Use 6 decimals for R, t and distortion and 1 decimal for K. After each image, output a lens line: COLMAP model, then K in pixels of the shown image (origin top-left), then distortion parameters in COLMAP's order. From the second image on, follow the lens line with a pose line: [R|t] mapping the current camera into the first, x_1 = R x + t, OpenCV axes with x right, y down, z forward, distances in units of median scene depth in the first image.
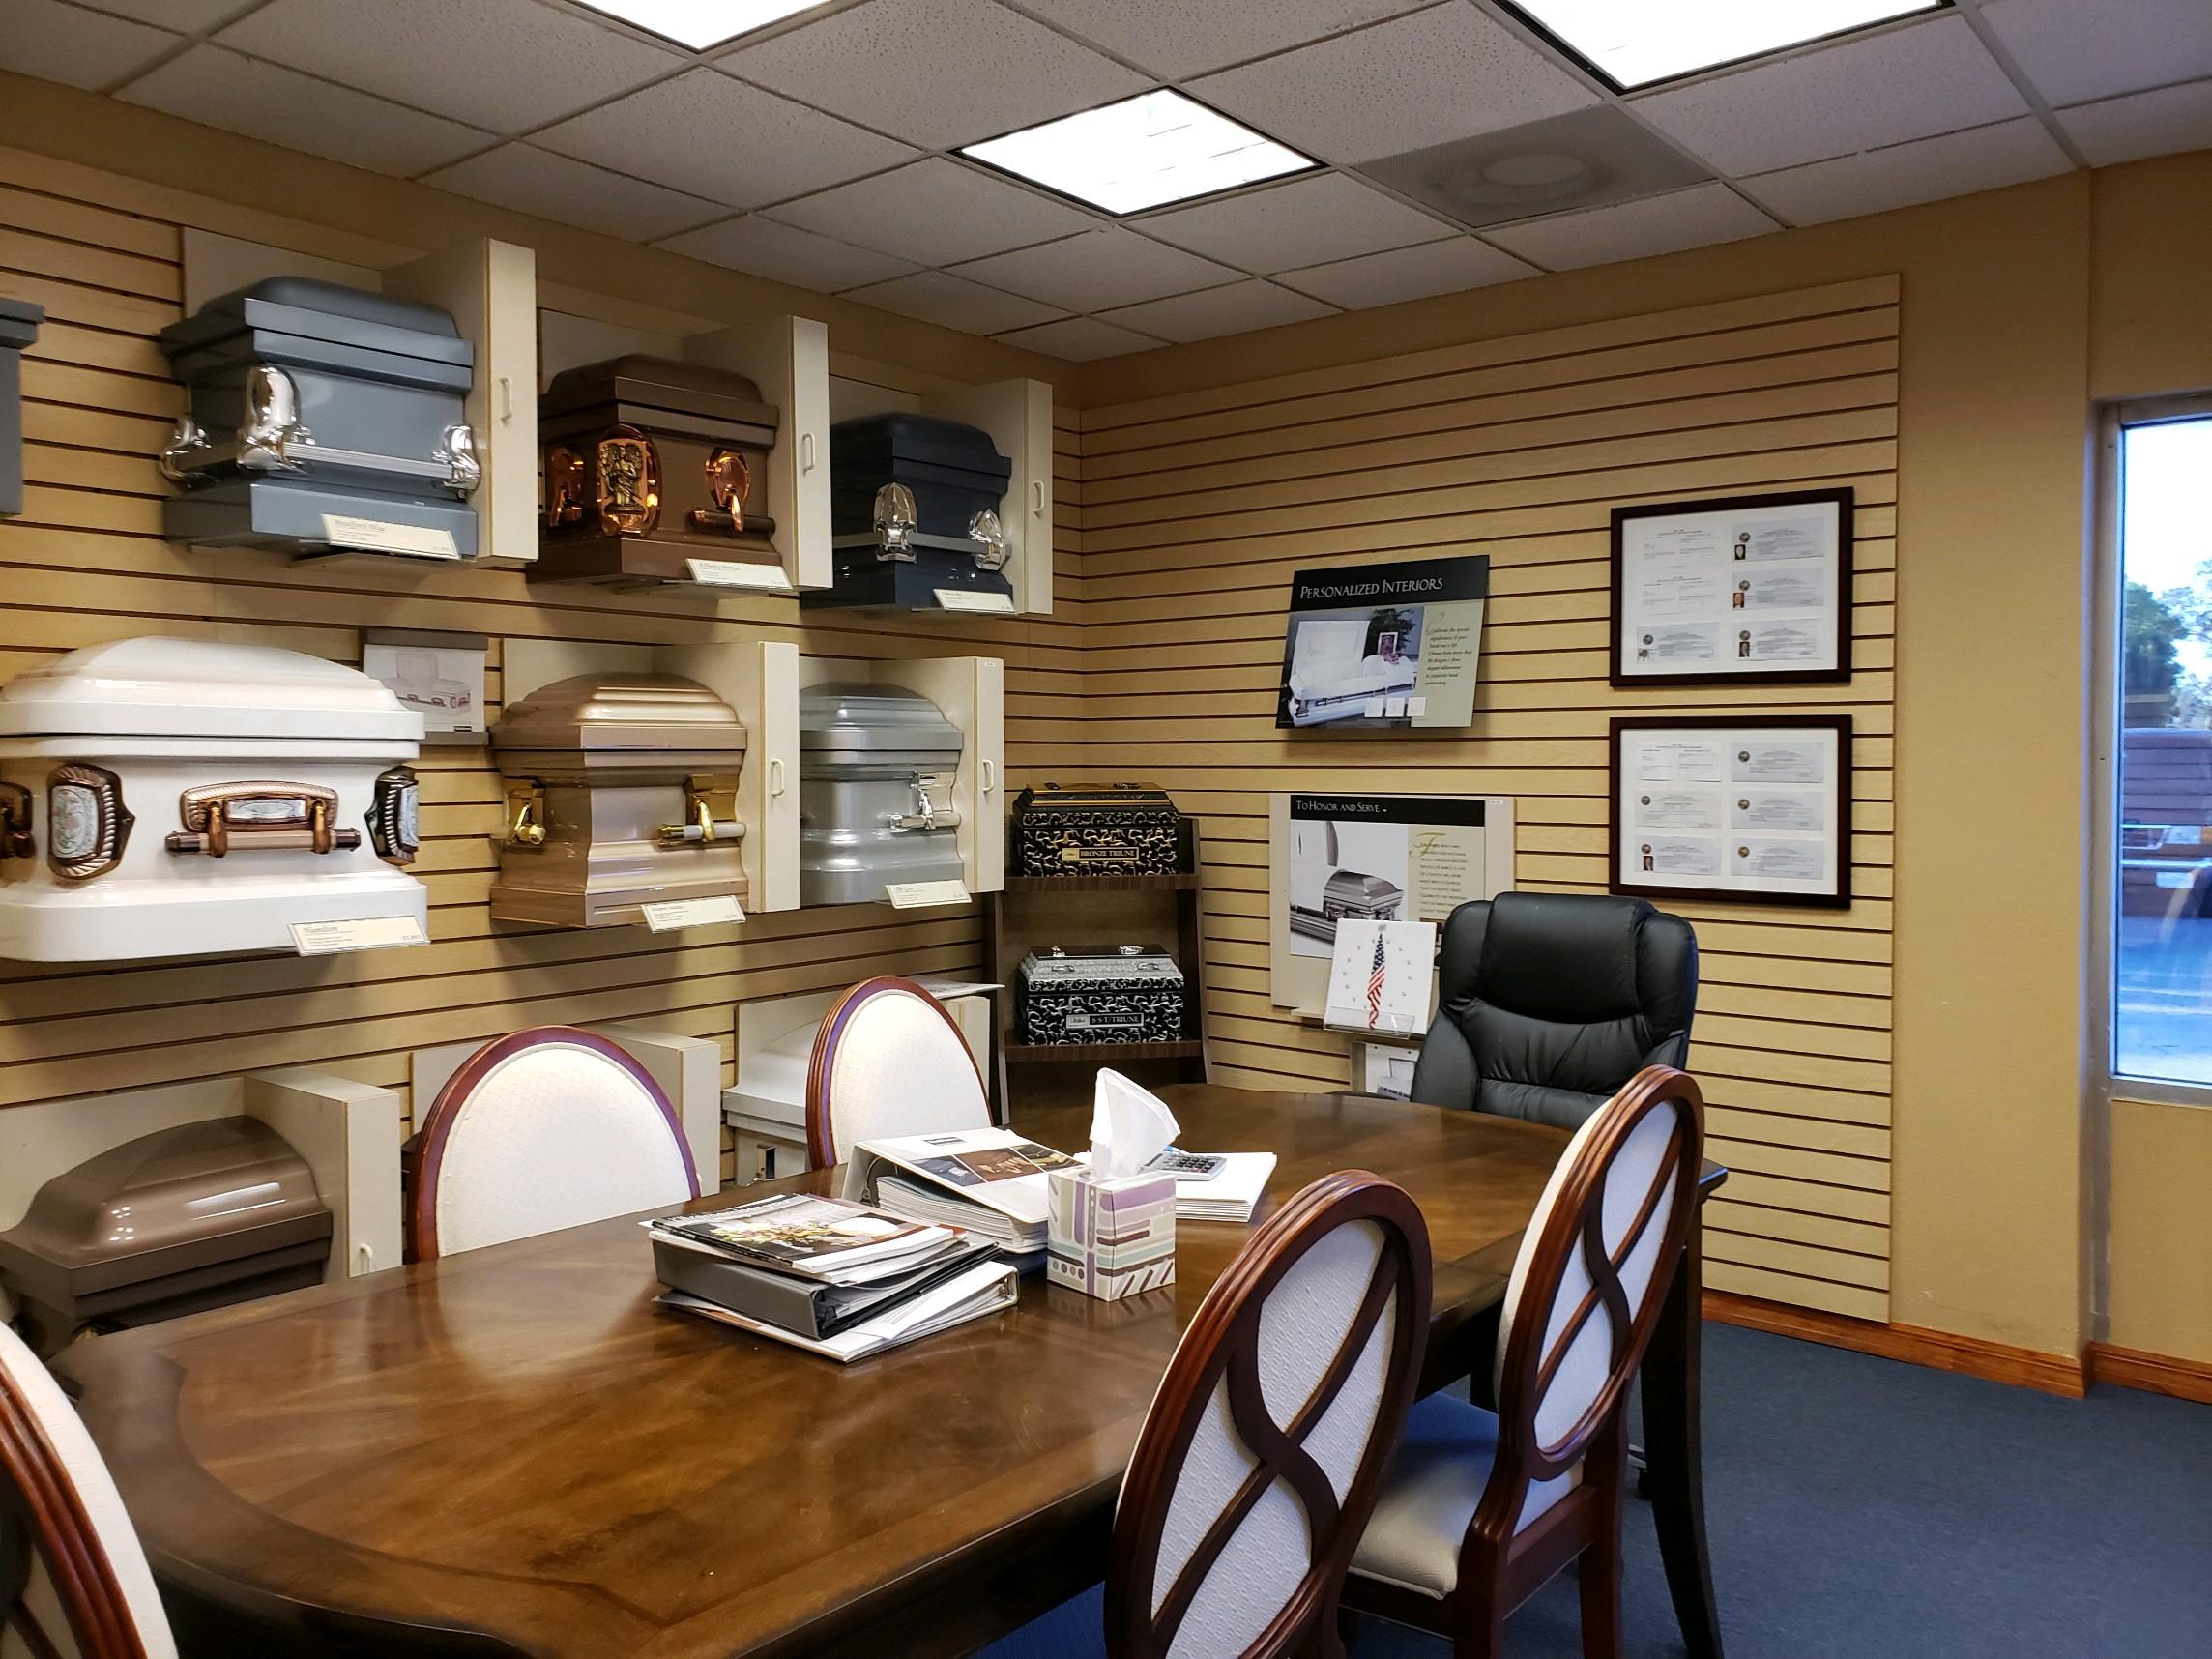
lens RADIAL K [[1719.5, 0, 1106.0], [0, 1719.5, 829.5], [0, 0, 1]] dist [0.094689, -0.234636]
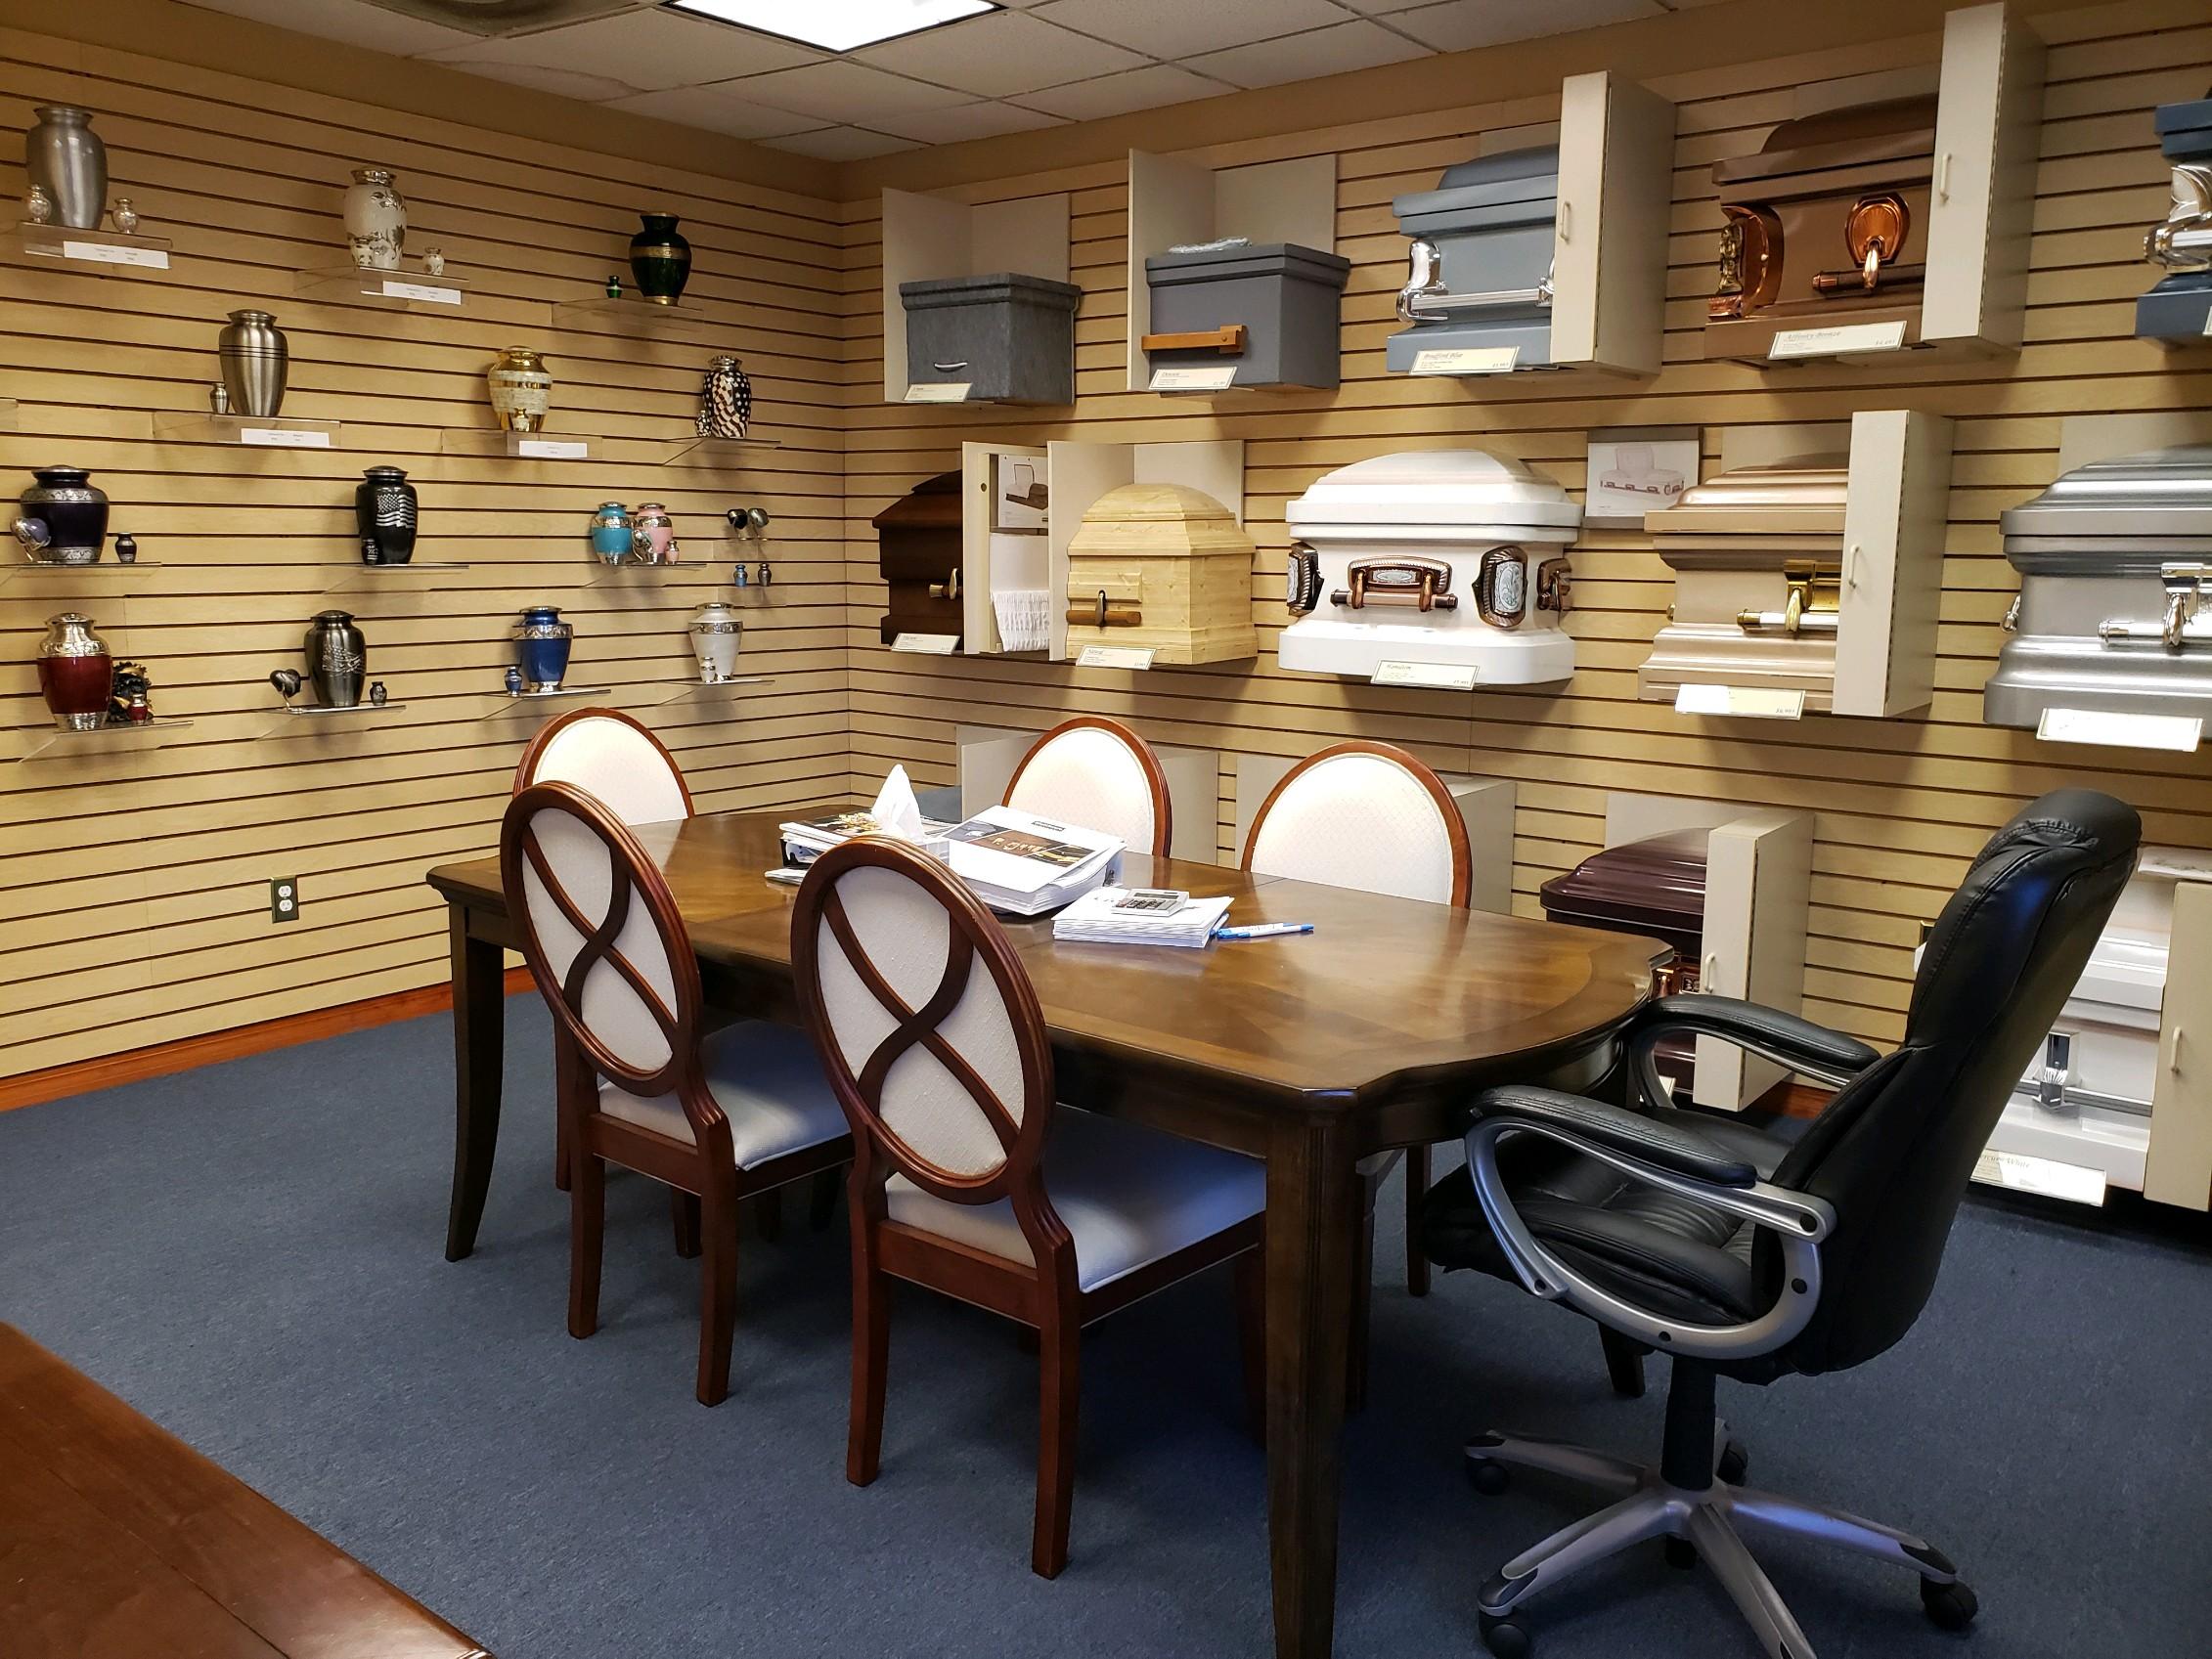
lens RADIAL K [[1719.3, 0, 1106.0], [0, 1719.3, 829.5], [0, 0, 1]] dist [0.094689, -0.234636]
pose [[0.019806, 0.172201, -0.984863, 0.865442], [-0.052526, 0.983875, 0.170971, -0.034735], [0.998423, 0.048344, 0.028532, 0.710738]]
